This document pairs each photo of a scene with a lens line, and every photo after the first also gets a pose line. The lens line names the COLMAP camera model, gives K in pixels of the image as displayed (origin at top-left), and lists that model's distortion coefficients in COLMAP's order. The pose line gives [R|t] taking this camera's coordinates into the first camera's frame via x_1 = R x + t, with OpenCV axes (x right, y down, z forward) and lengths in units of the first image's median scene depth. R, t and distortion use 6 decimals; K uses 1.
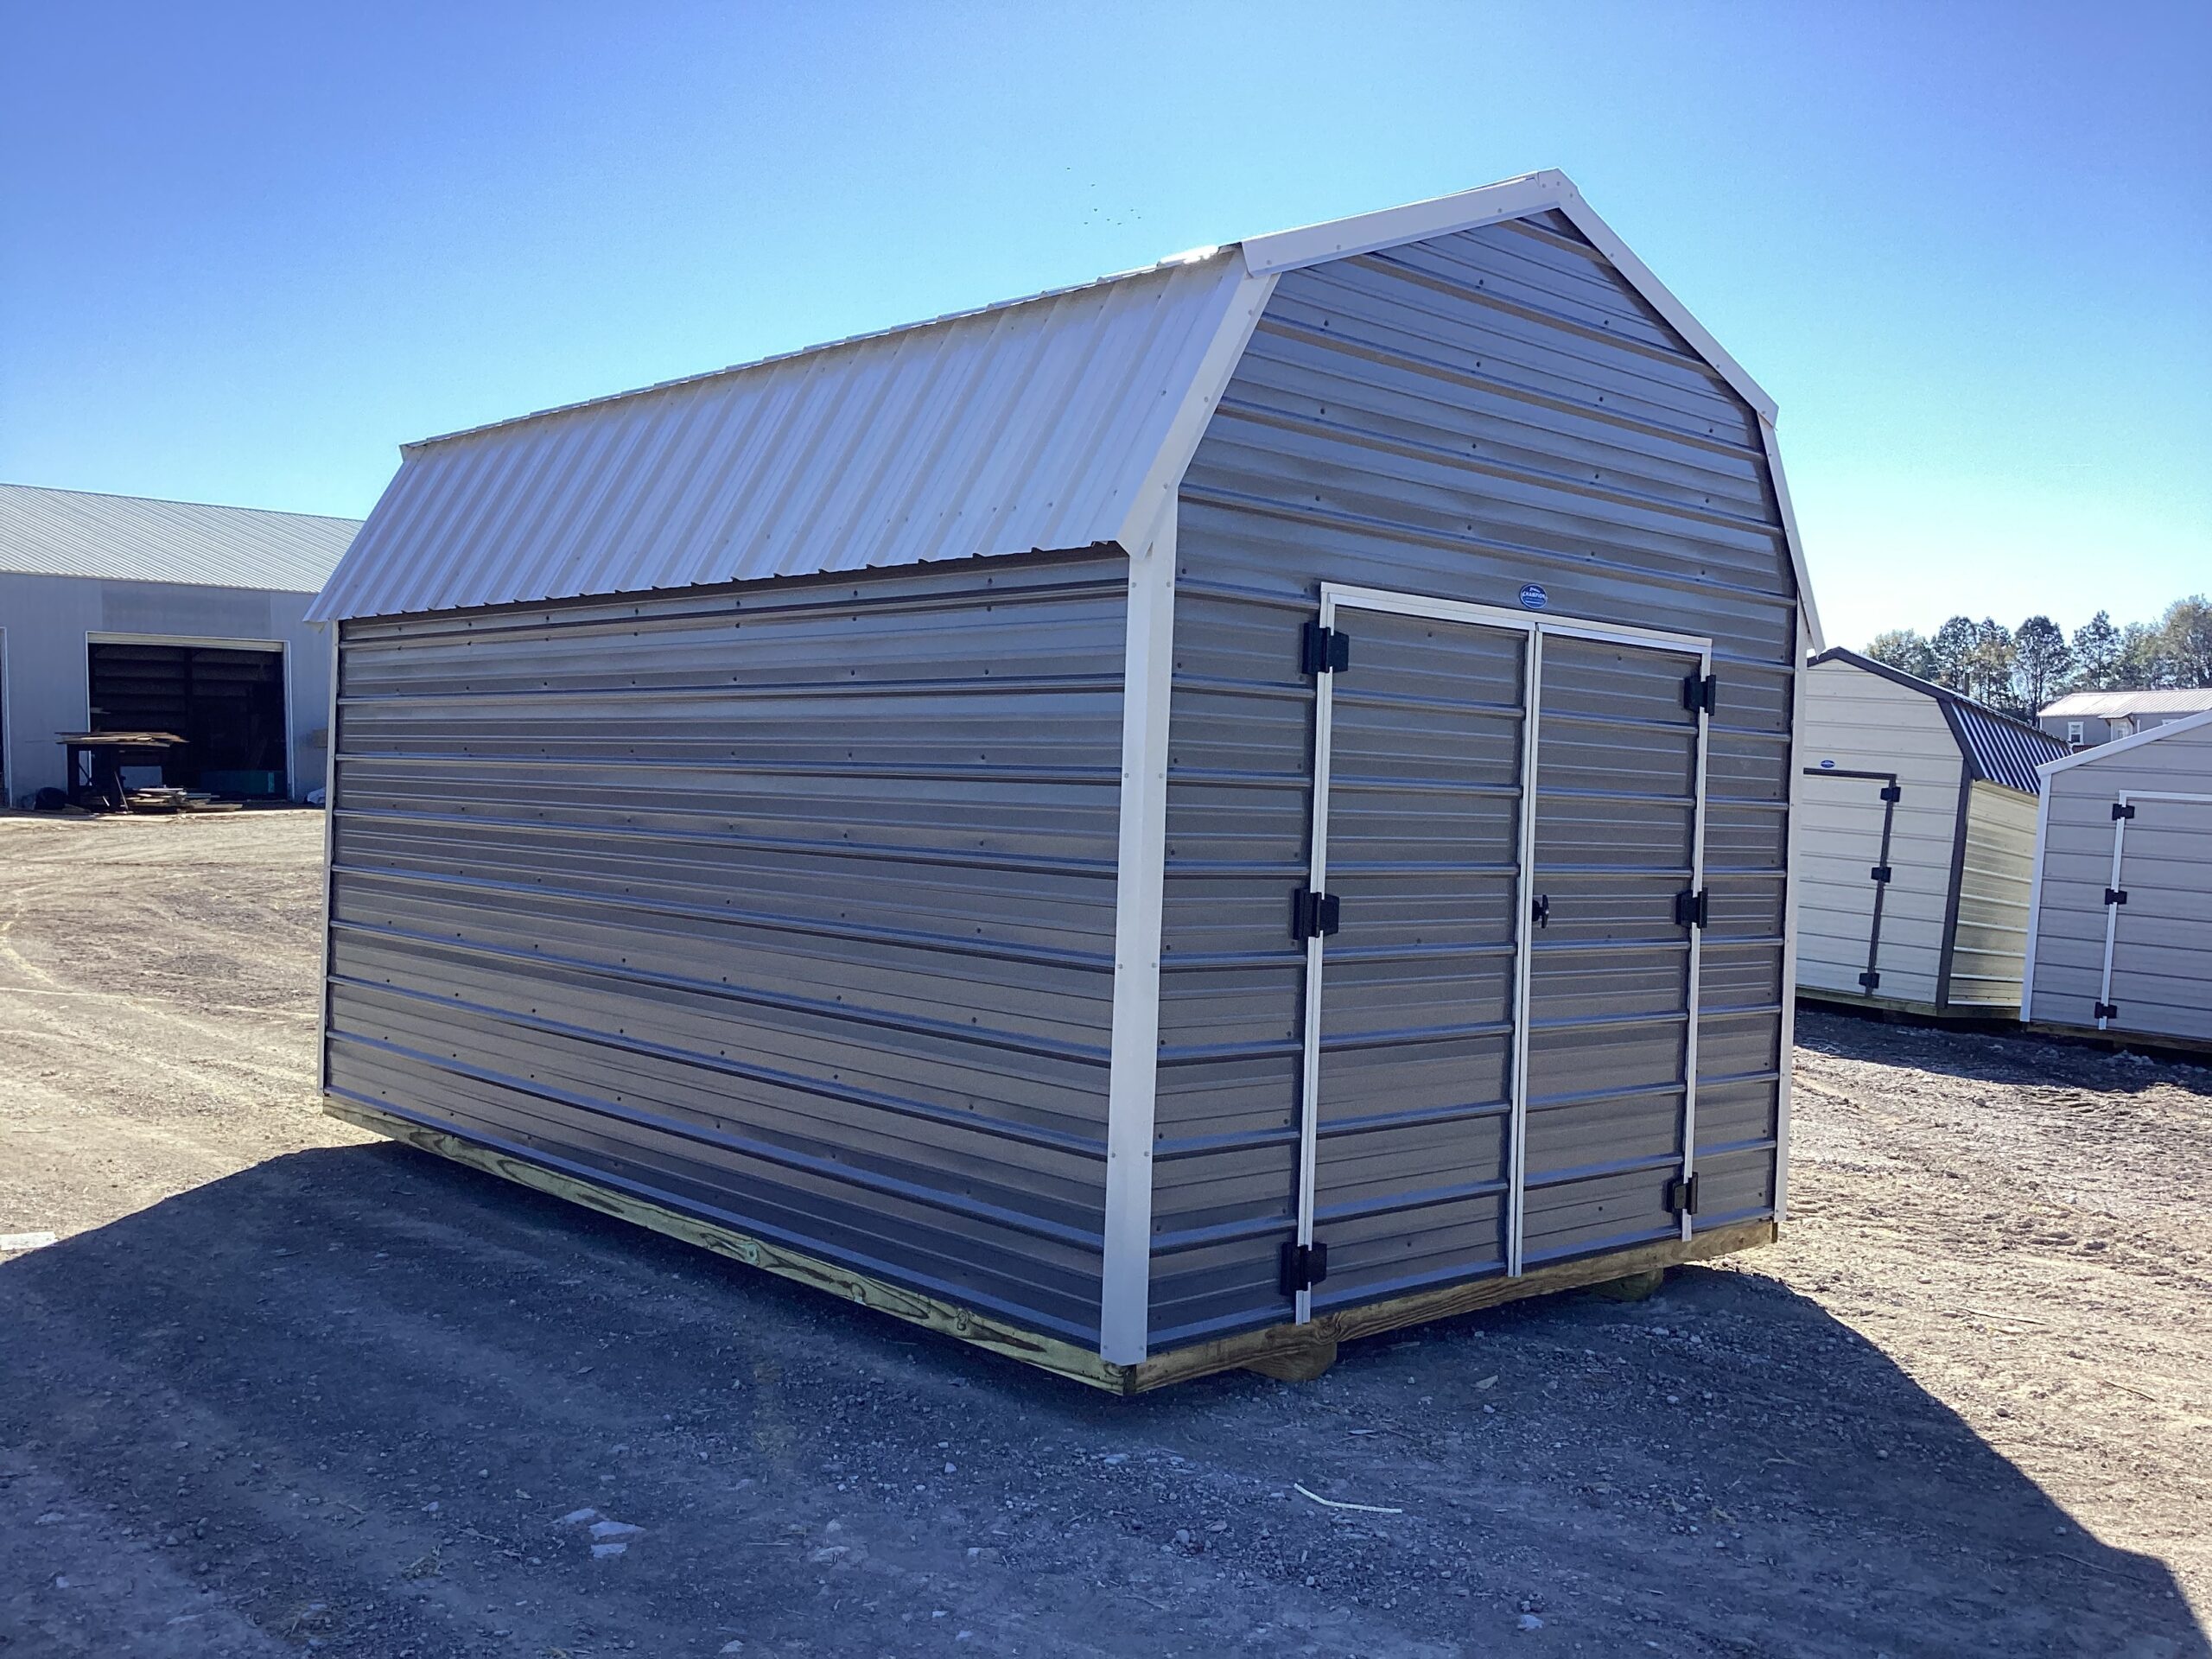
lens RADIAL K [[2037.9, 0, 1102.9], [0, 2037.9, 832.4], [0, 0, 1]] dist [-0.020503, 0.000000]
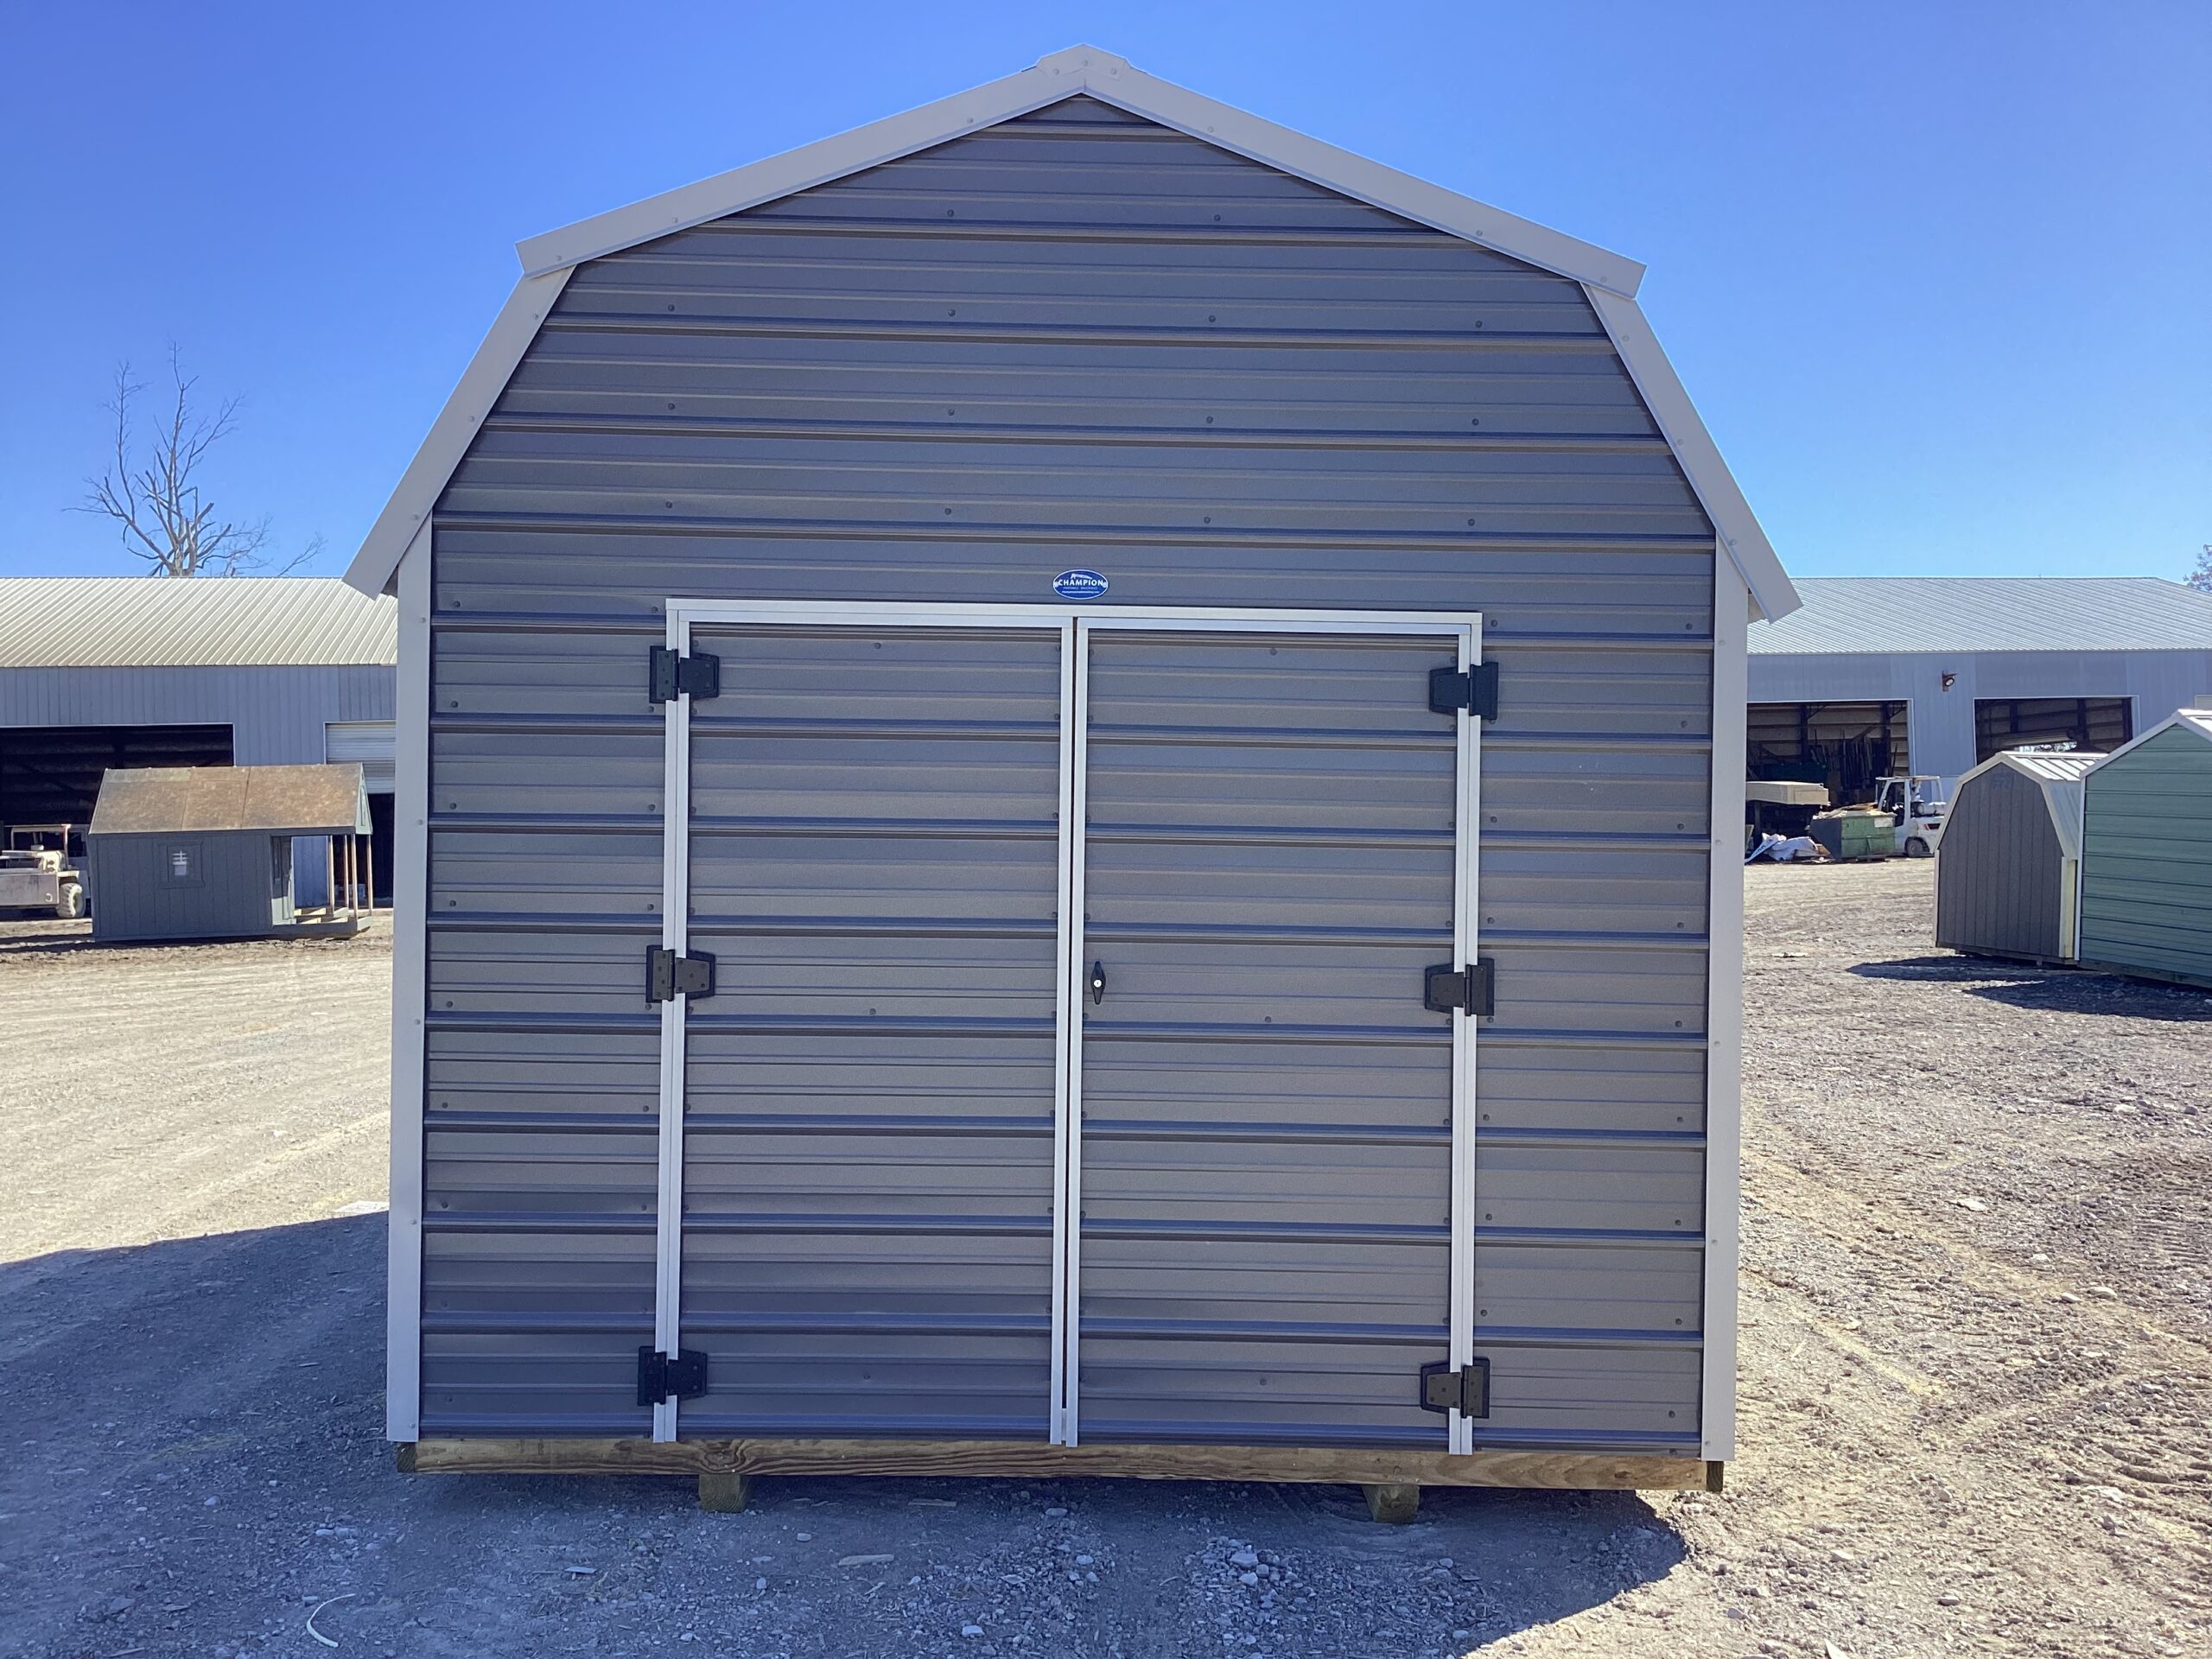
lens RADIAL K [[2037.9, 0, 1101.6], [0, 2037.9, 830.1], [0, 0, 1]] dist [-0.020503, 0.000000]
pose [[0.742336, -0.016589, -0.669823, 0.684956], [0.000093, 0.999696, -0.024655, -0.000935], [0.670028, 0.018240, 0.742111, 0.385236]]
